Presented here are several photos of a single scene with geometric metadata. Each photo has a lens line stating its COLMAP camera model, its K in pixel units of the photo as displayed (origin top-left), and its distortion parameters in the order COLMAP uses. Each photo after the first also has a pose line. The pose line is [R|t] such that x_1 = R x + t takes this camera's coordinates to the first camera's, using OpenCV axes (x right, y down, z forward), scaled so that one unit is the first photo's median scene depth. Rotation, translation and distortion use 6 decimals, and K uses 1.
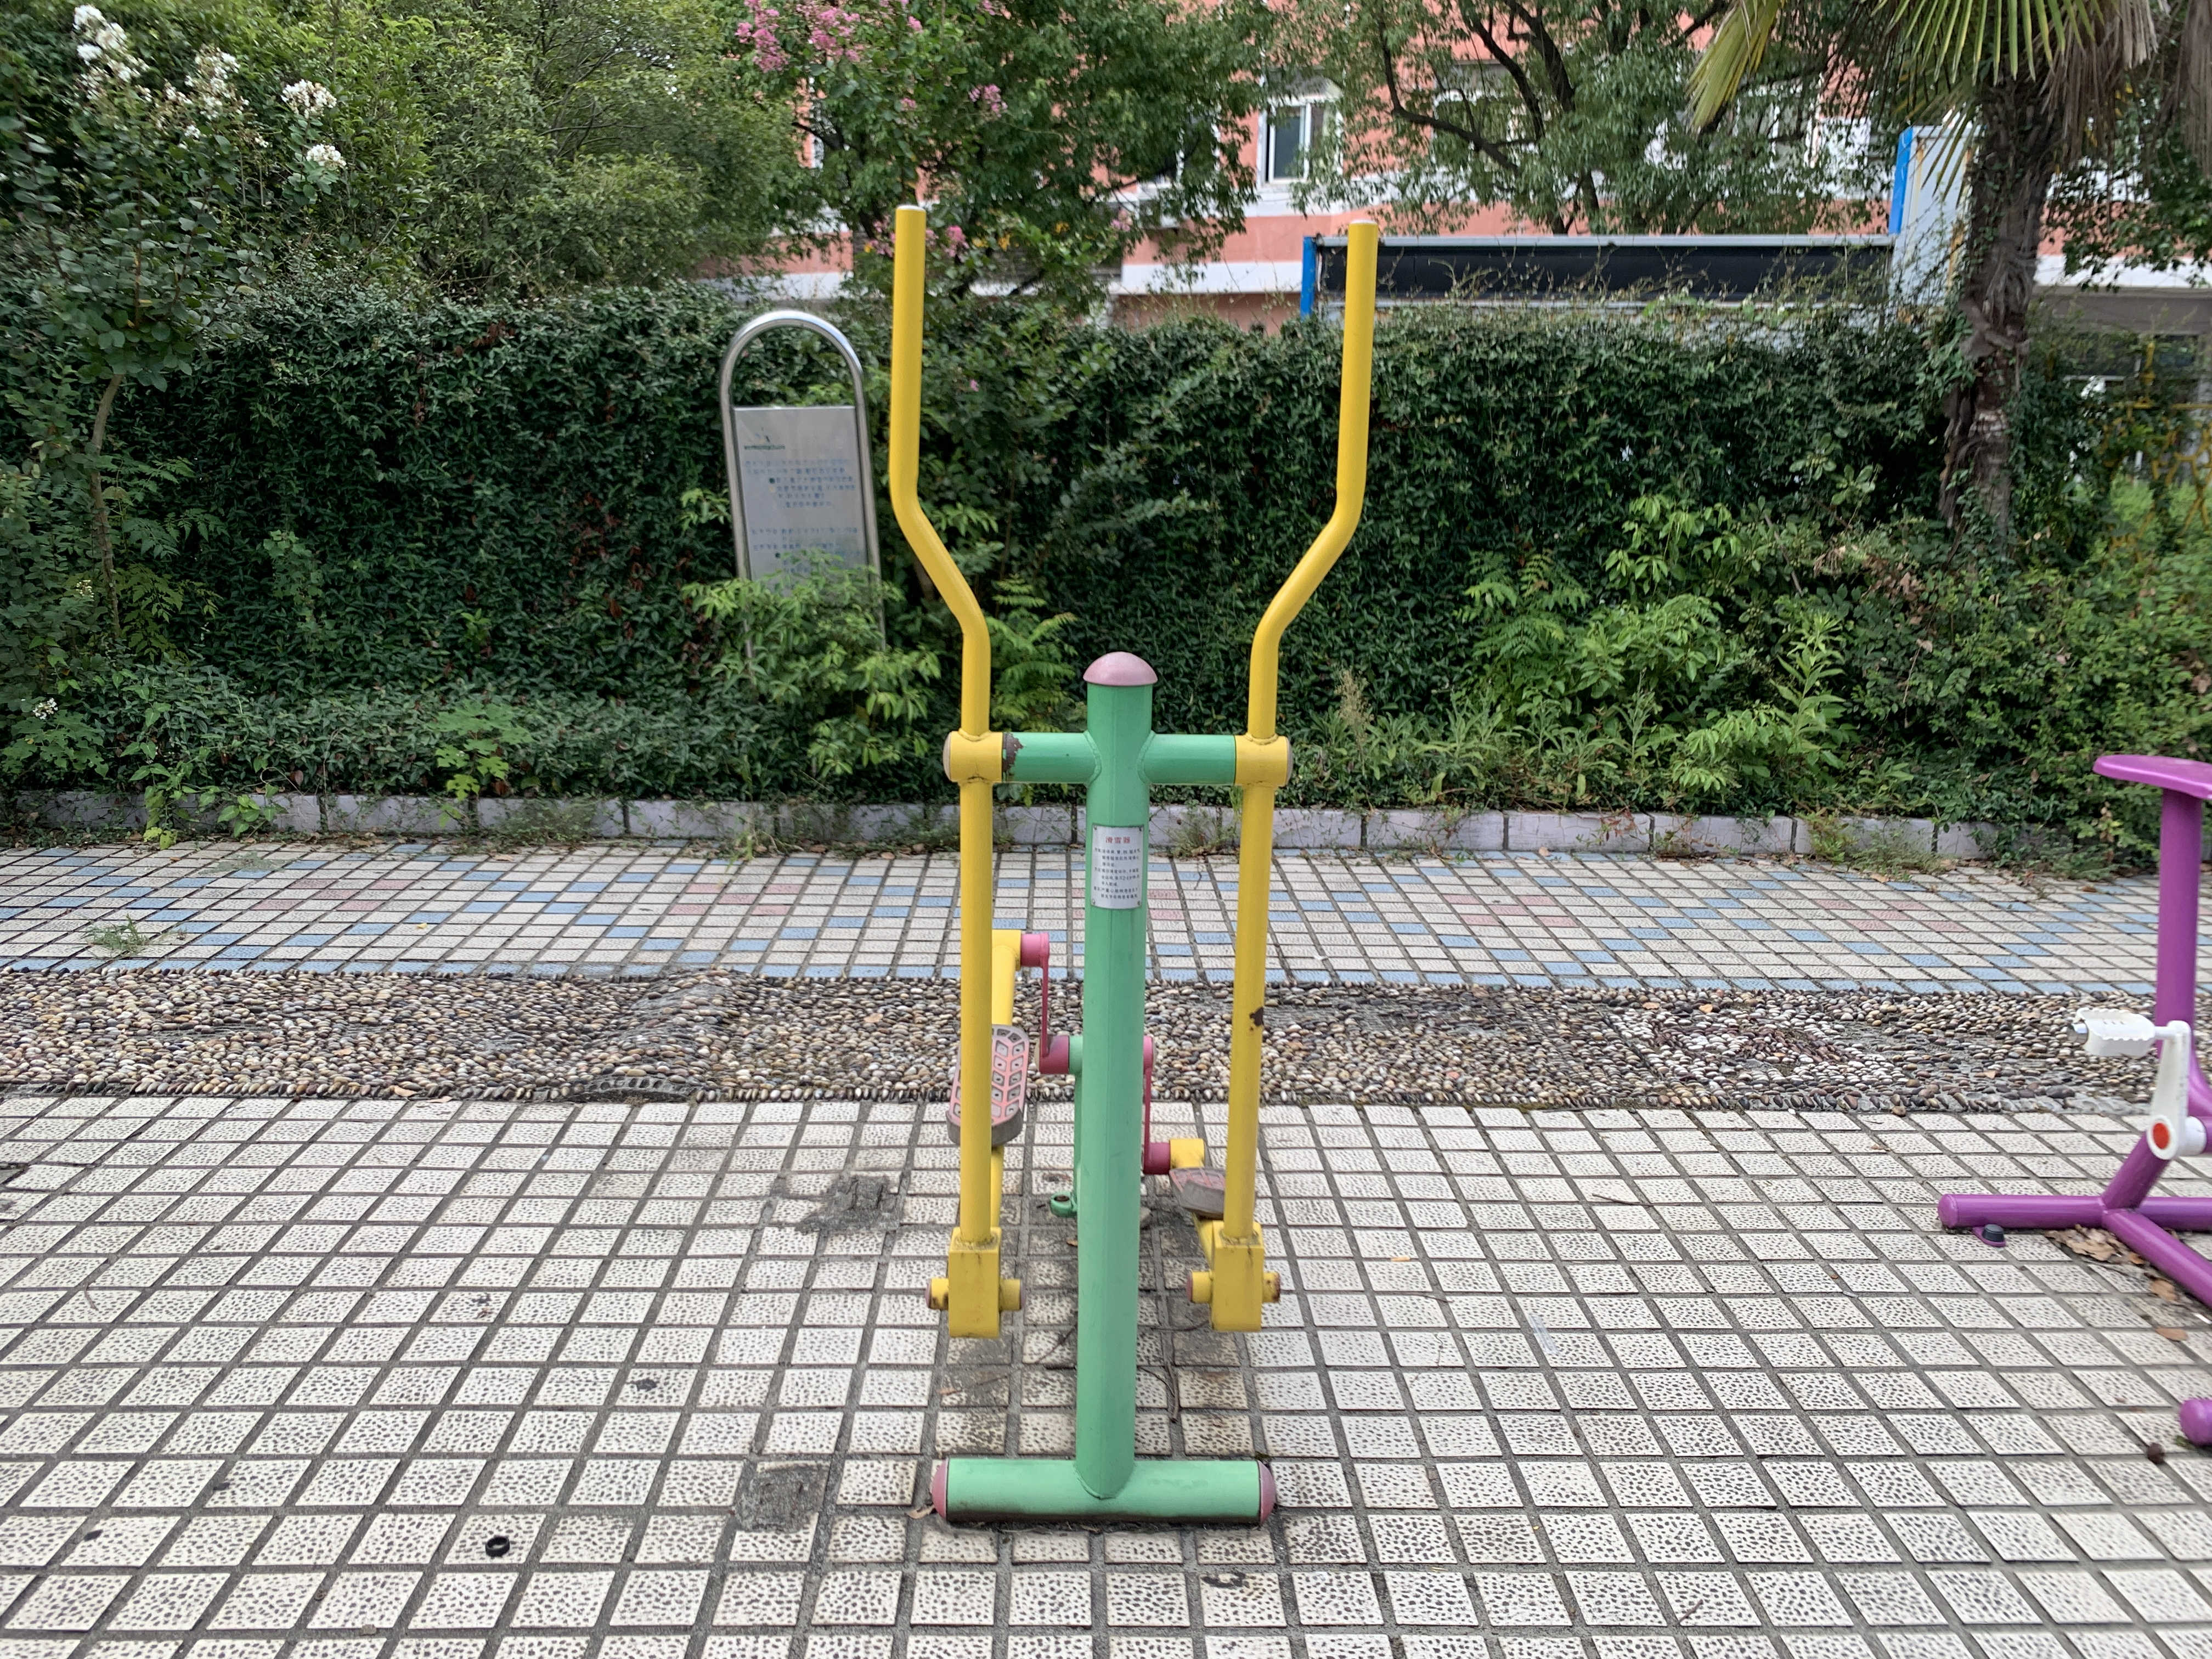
lens RADIAL K [[1684.0, 0, 1108.8], [0, 1684.0, 821.7], [0, 0, 1]] dist [0.027849, -0.010561]
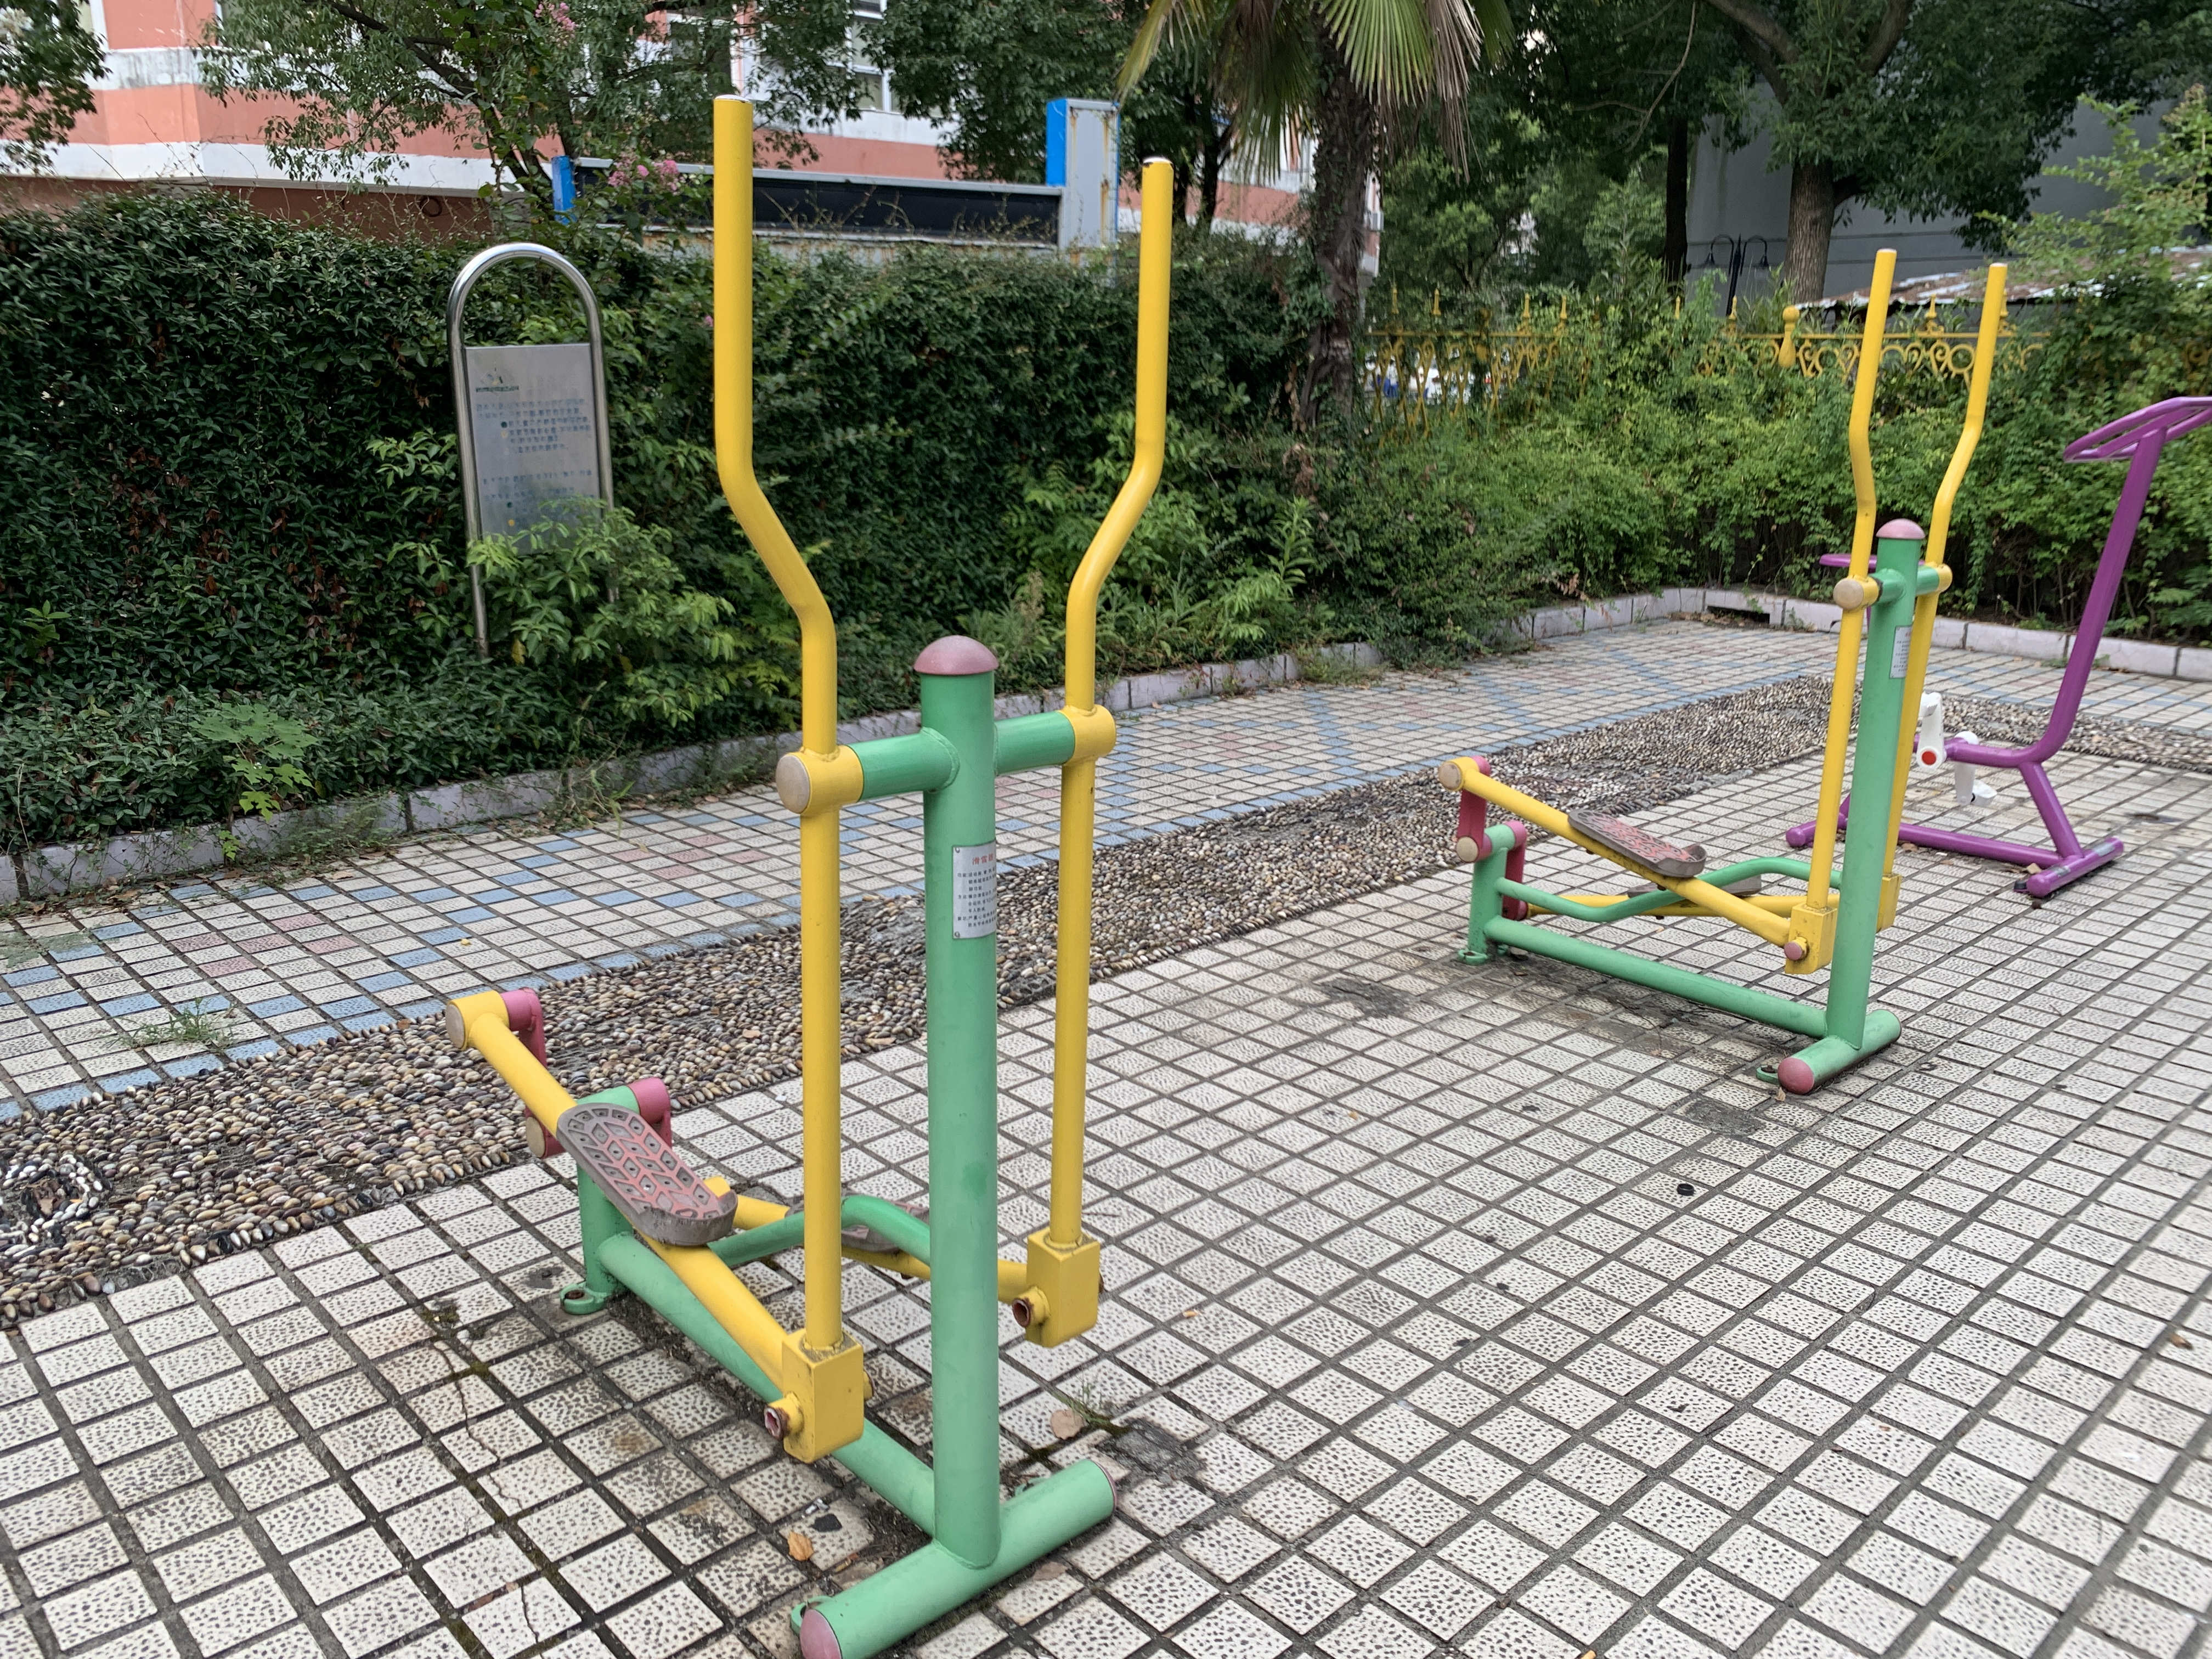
lens RADIAL K [[1684.0, 0, 1090.3], [0, 1684.0, 832.5], [0, 0, 1]] dist [0.027849, -0.010561]
pose [[0.763815, -0.189295, 0.617053, -0.569367], [0.154642, 0.981852, 0.109783, -0.034313], [-0.626636, 0.011569, 0.779226, 0.077317]]
